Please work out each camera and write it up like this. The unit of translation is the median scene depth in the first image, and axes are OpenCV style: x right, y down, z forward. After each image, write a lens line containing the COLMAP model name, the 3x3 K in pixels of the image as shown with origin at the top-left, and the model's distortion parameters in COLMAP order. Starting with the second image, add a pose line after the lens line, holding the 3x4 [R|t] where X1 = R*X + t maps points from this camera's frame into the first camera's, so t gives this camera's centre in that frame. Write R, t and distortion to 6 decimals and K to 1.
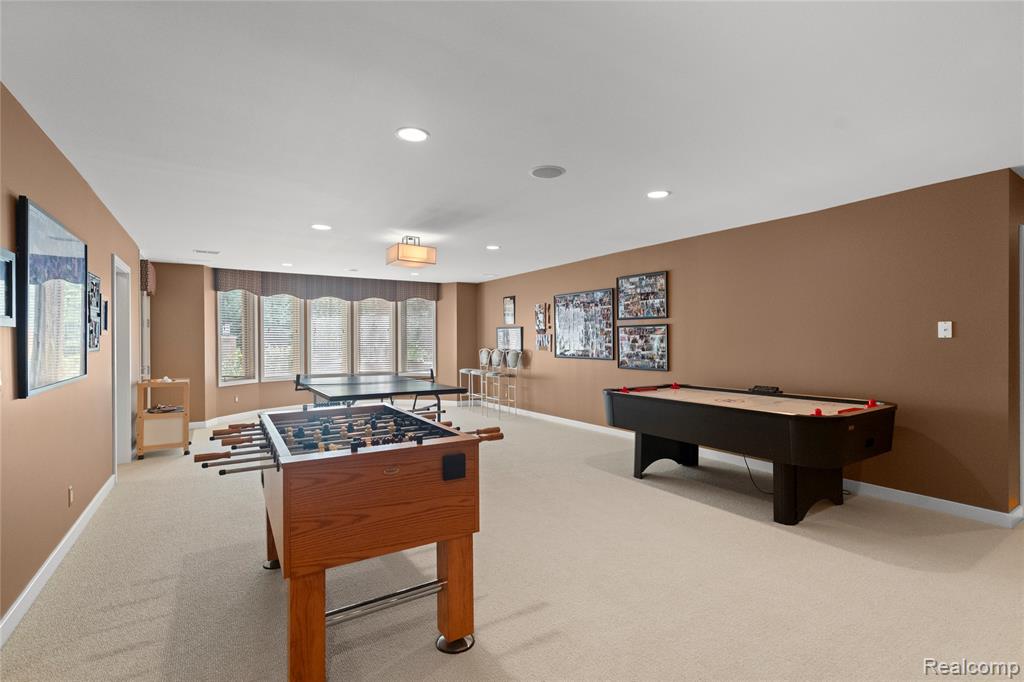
lens RADIAL K [[466.8, 0, 507.0], [0, 466.8, 341.8], [0, 0, 1]] dist [-0.004777, 0.002561]
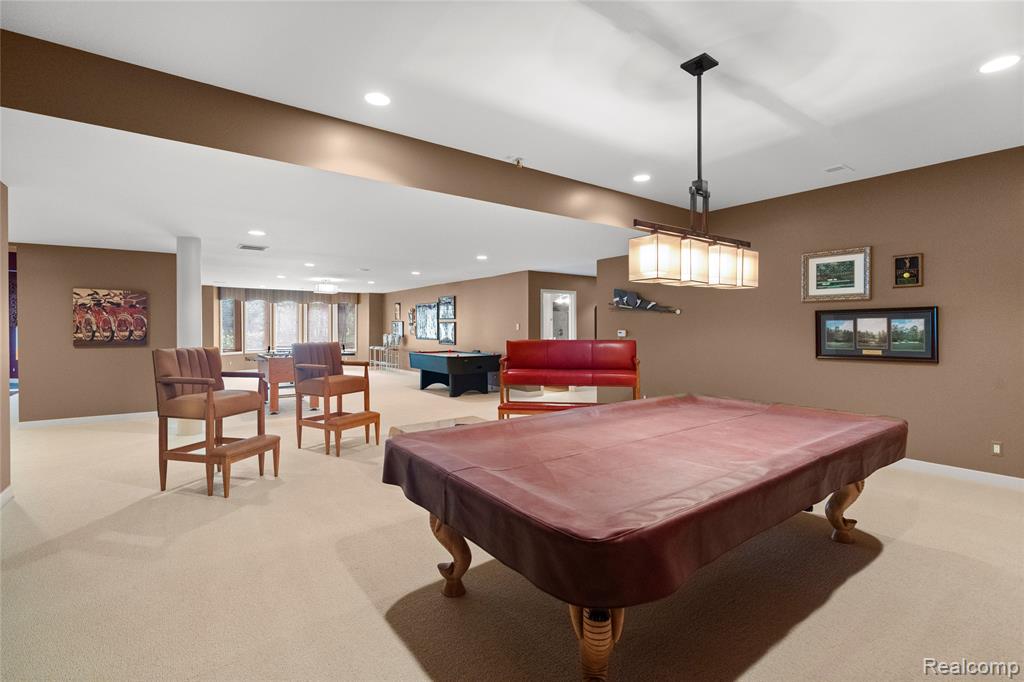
lens RADIAL K [[466.8, 0, 517.4], [0, 466.8, 337.0], [0, 0, 1]] dist [-0.004777, 0.002561]
pose [[0.997318, 0.006132, 0.072934, 0.339209], [-0.007249, 0.999860, 0.015060, -0.003741], [-0.072832, -0.015548, 0.997223, -0.769159]]
